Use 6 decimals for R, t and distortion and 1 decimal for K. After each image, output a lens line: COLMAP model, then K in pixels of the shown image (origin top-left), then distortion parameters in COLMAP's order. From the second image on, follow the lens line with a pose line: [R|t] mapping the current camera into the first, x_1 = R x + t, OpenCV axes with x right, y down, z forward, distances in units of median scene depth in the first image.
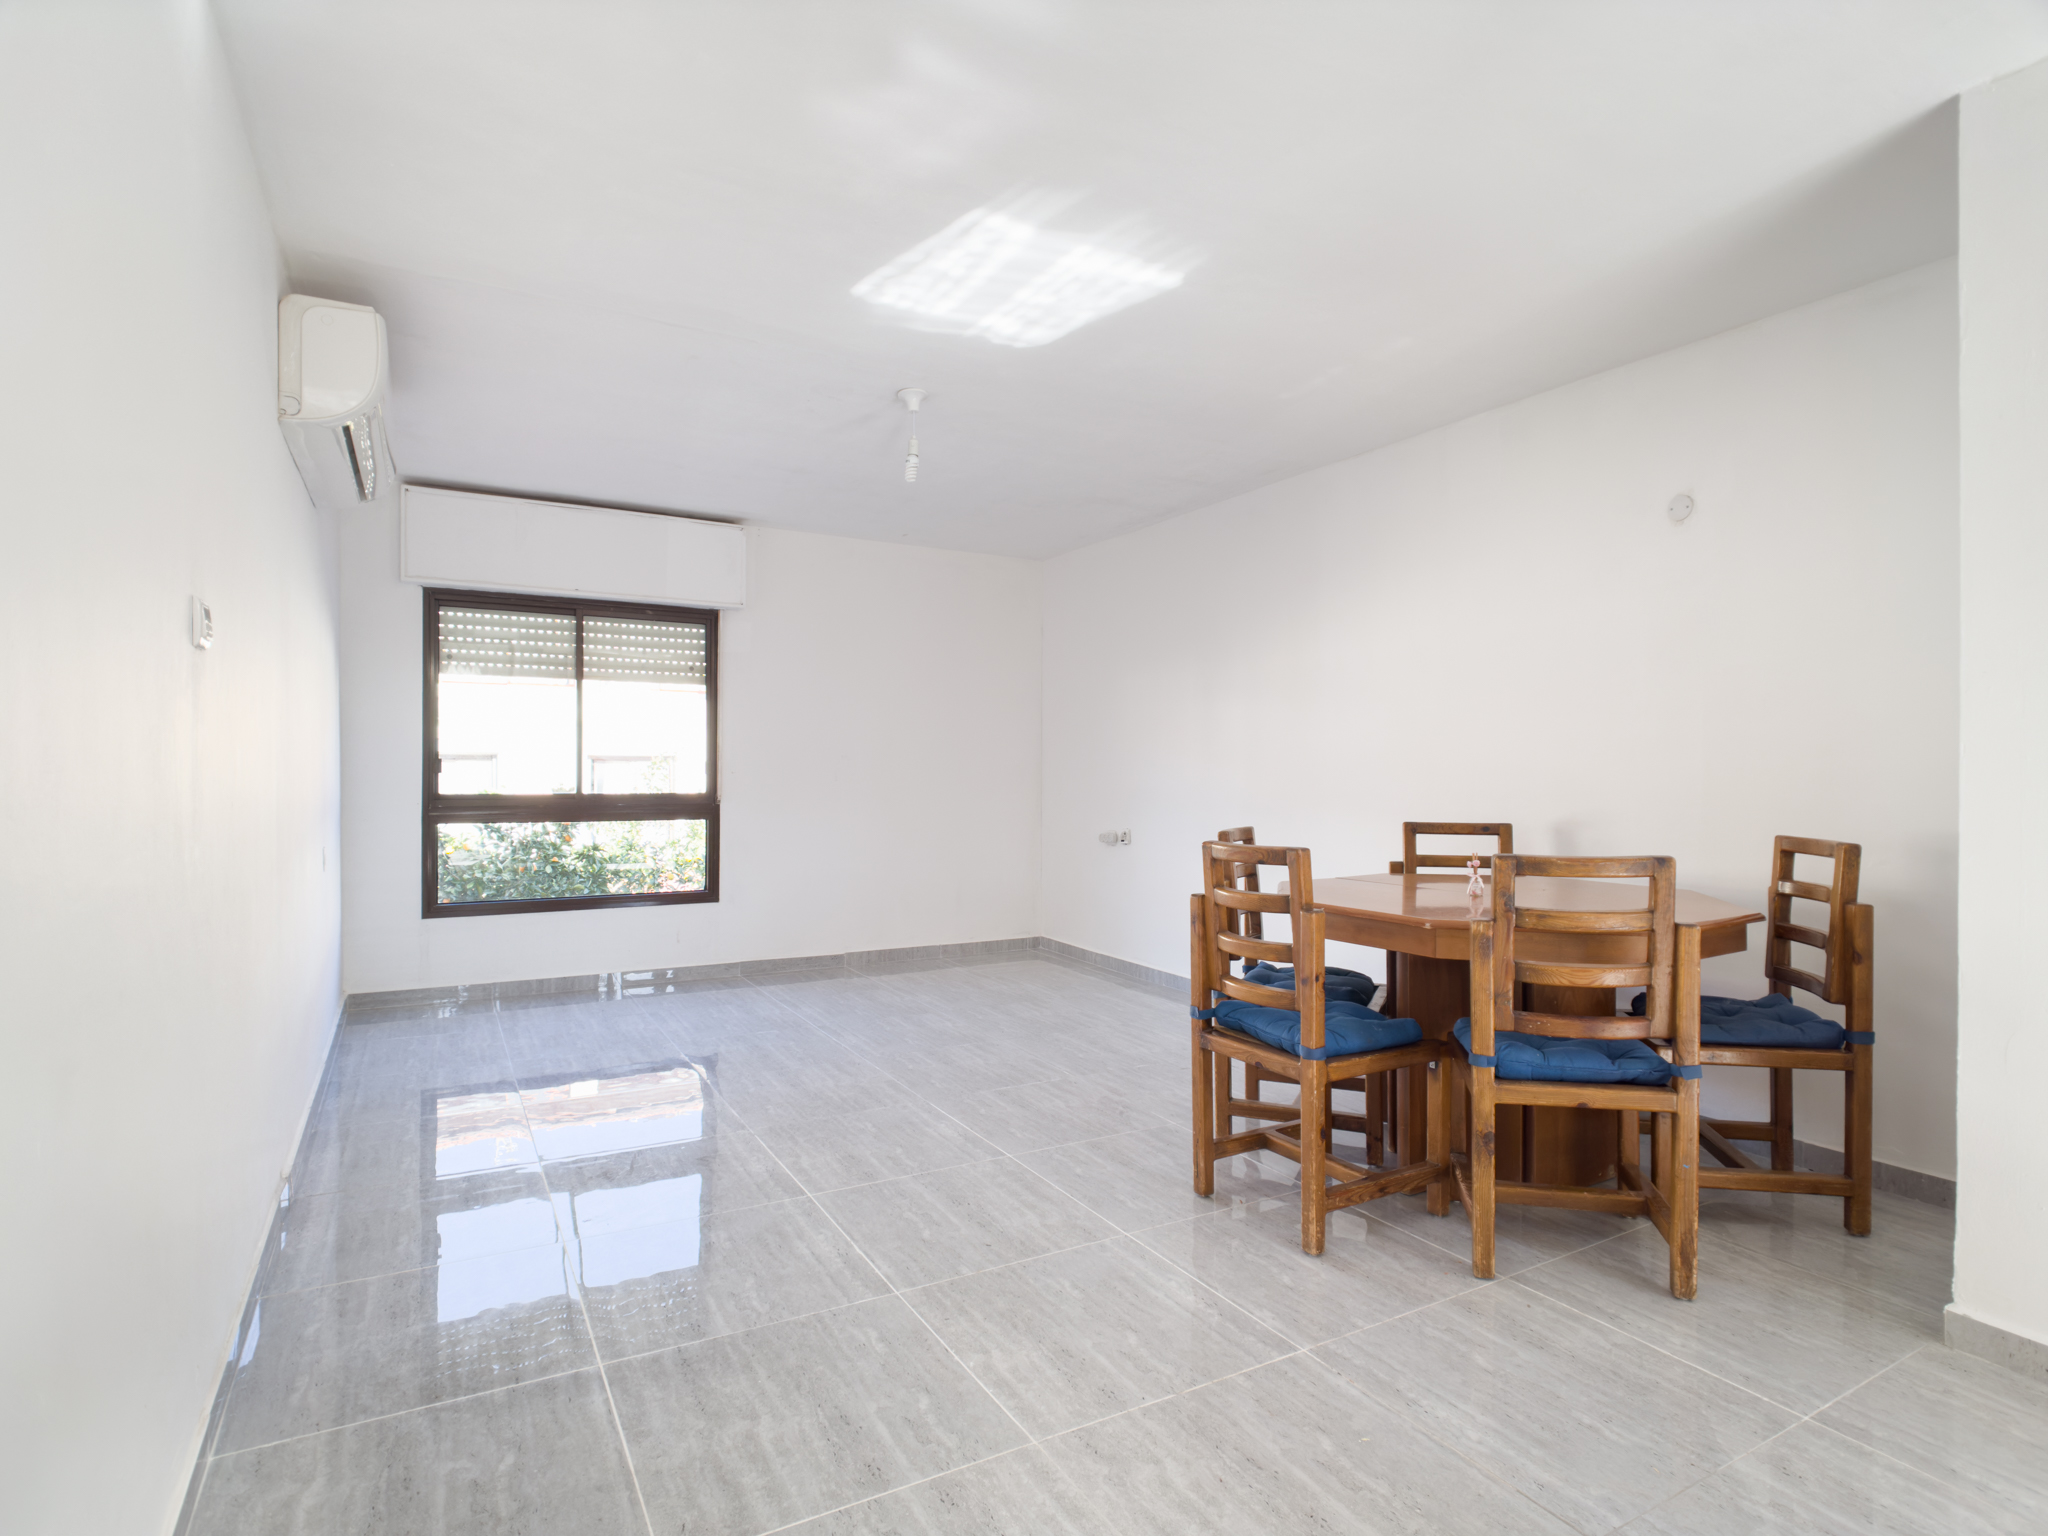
lens RADIAL K [[1045.1, 0, 1022.6], [0, 1045.1, 759.8], [0, 0, 1]] dist [0.017099, -0.024234]
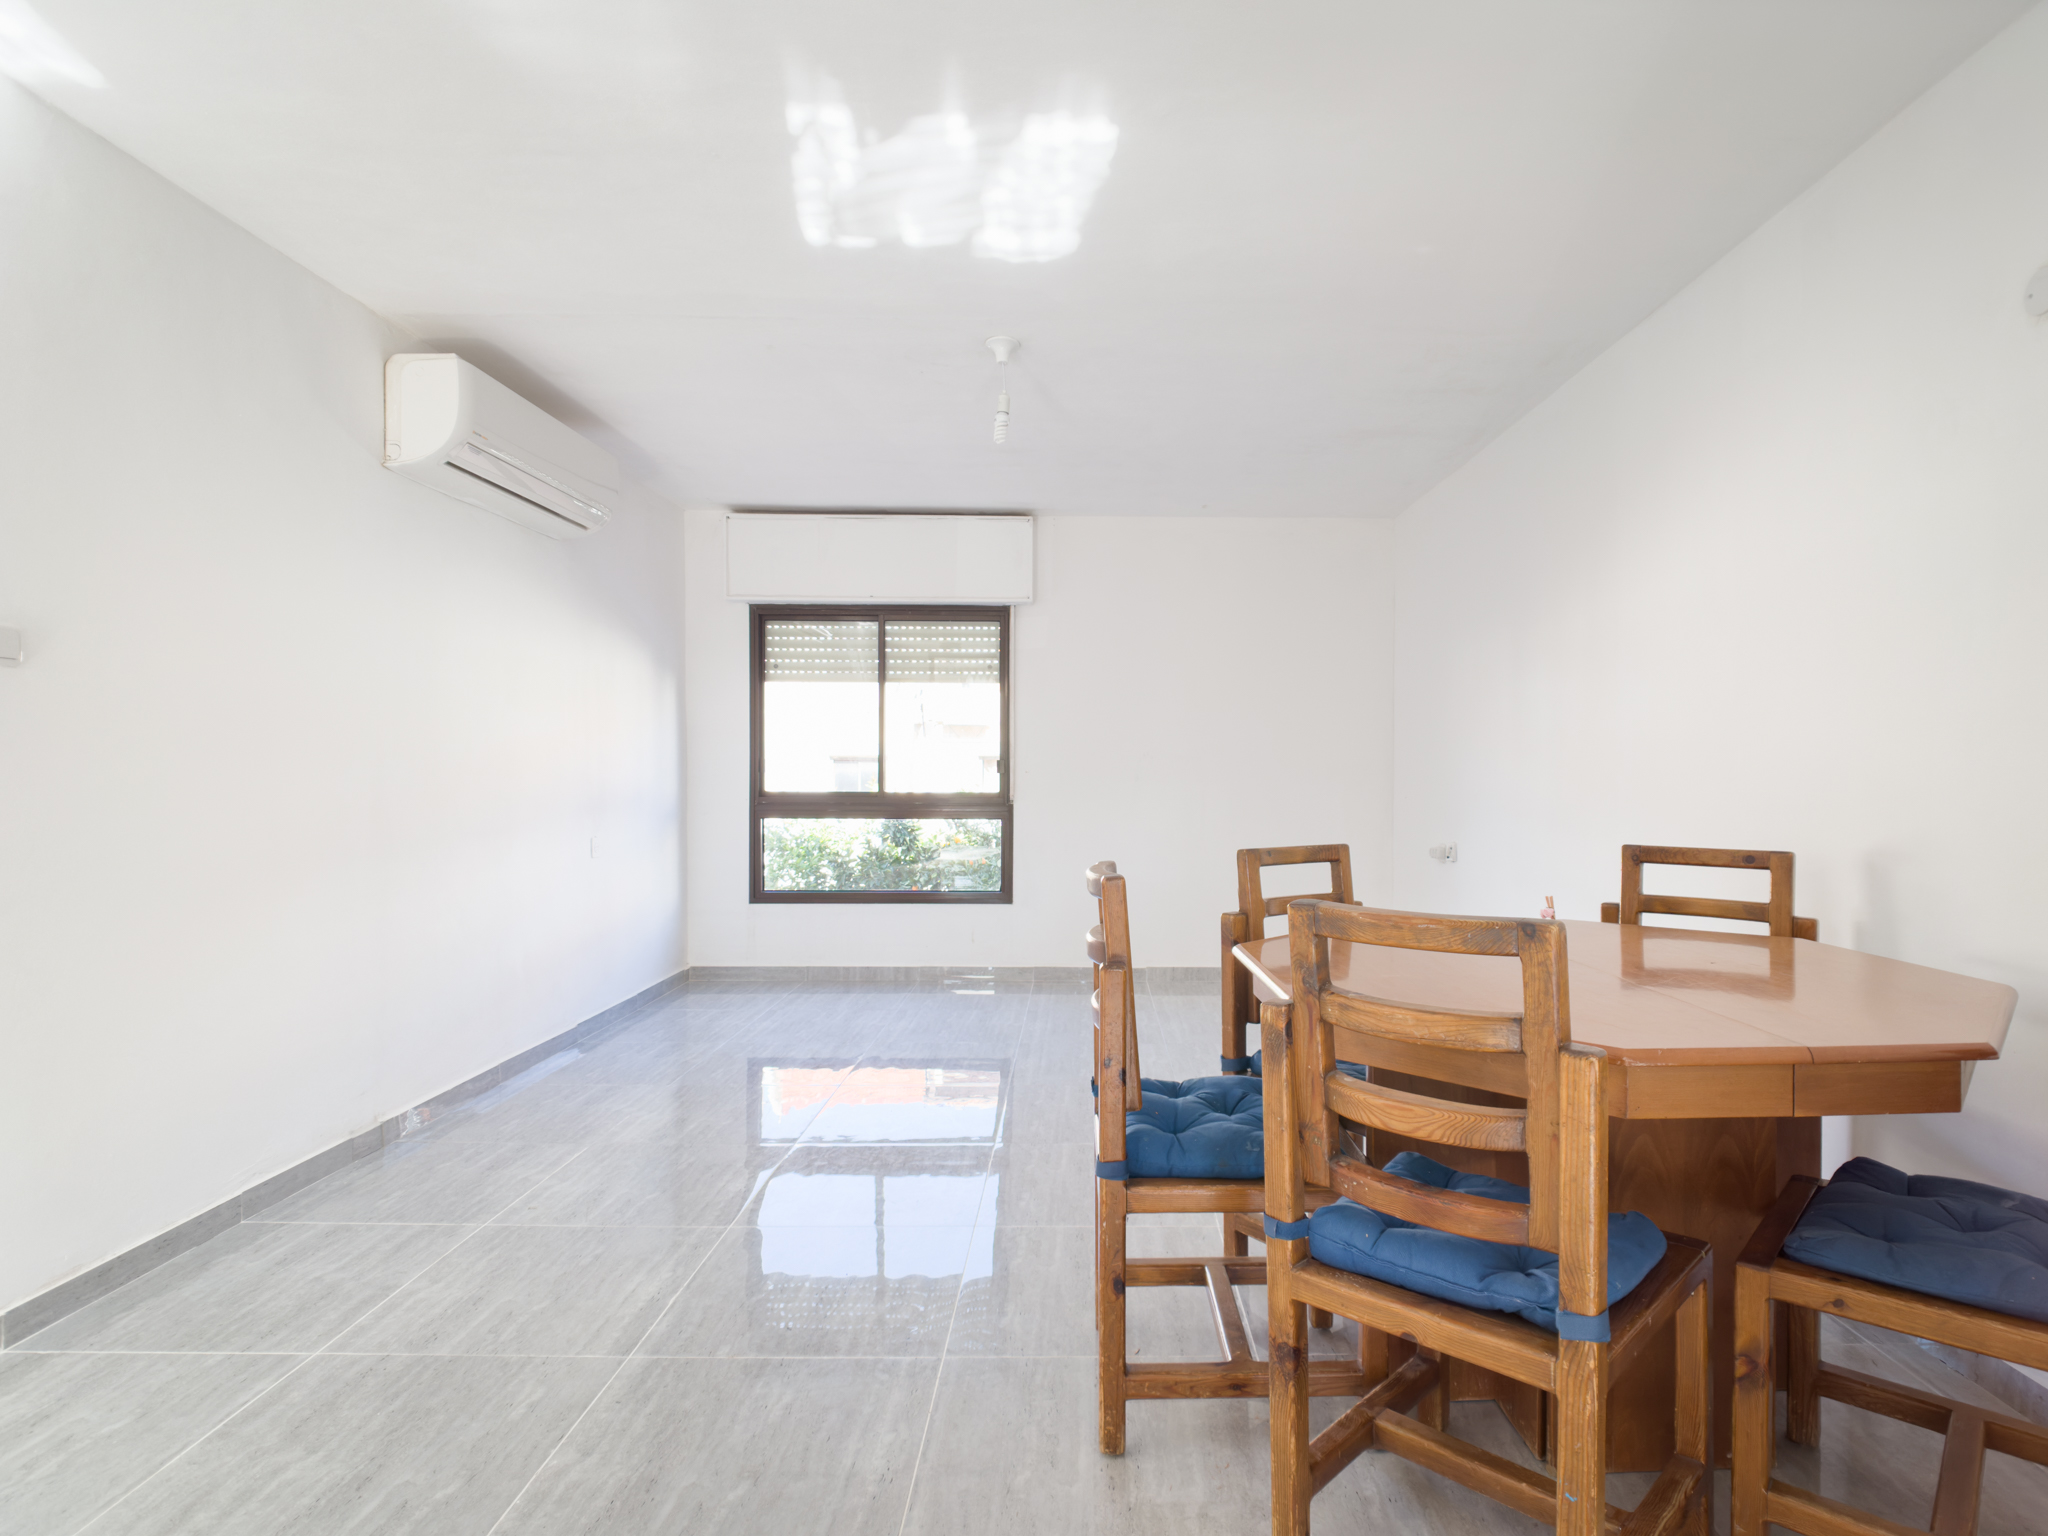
lens RADIAL K [[1083.2, 0, 957.6], [0, 1083.2, 769.8], [0, 0, 1]] dist [0.036020, -0.034596]
pose [[0.878245, -0.001766, -0.478208, 0.163964], [0.006589, 0.999943, 0.008409, 0.001482], [0.478166, -0.010536, 0.878206, 0.093662]]
